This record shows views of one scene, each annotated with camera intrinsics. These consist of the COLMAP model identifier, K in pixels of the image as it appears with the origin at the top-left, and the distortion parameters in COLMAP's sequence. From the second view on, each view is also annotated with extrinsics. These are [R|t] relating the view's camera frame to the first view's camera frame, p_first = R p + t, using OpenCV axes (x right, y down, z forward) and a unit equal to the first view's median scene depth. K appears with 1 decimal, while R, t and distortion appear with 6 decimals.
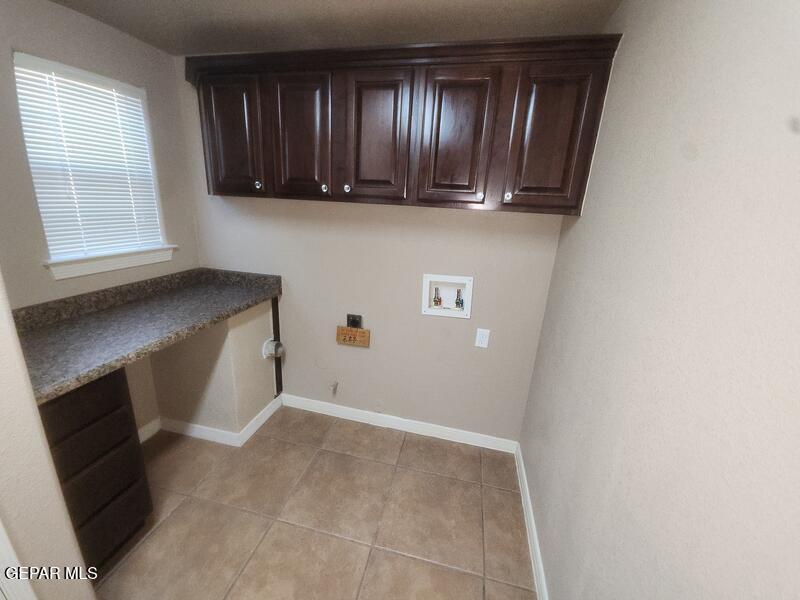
lens RADIAL K [[329.9, 0, 399.6], [0, 329.9, 297.7], [0, 0, 1]] dist [0.008768, -0.004401]
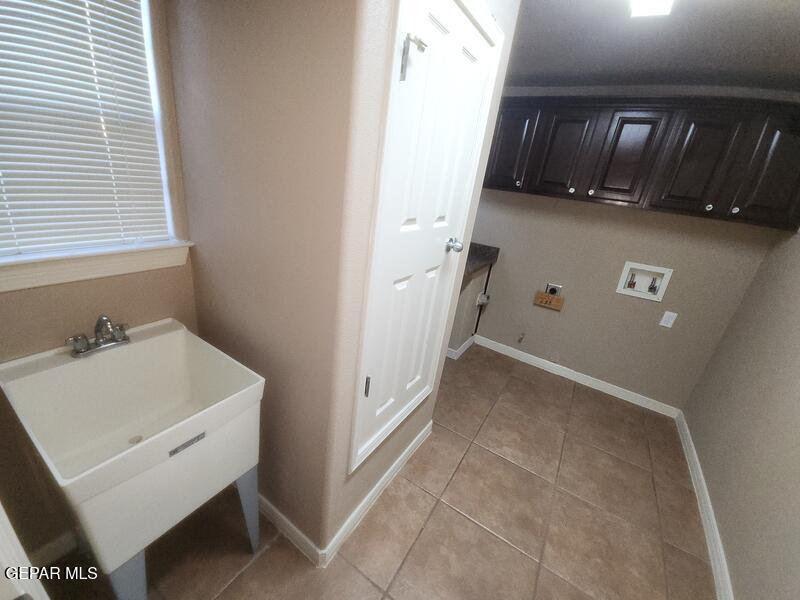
lens RADIAL K [[329.9, 0, 398.2], [0, 329.9, 299.2], [0, 0, 1]] dist [0.008768, -0.004401]
pose [[0.940790, 0.180339, -0.287040, -0.363368], [-0.164791, 0.983267, 0.077646, 0.117809], [0.296240, -0.025747, 0.954766, -0.493529]]
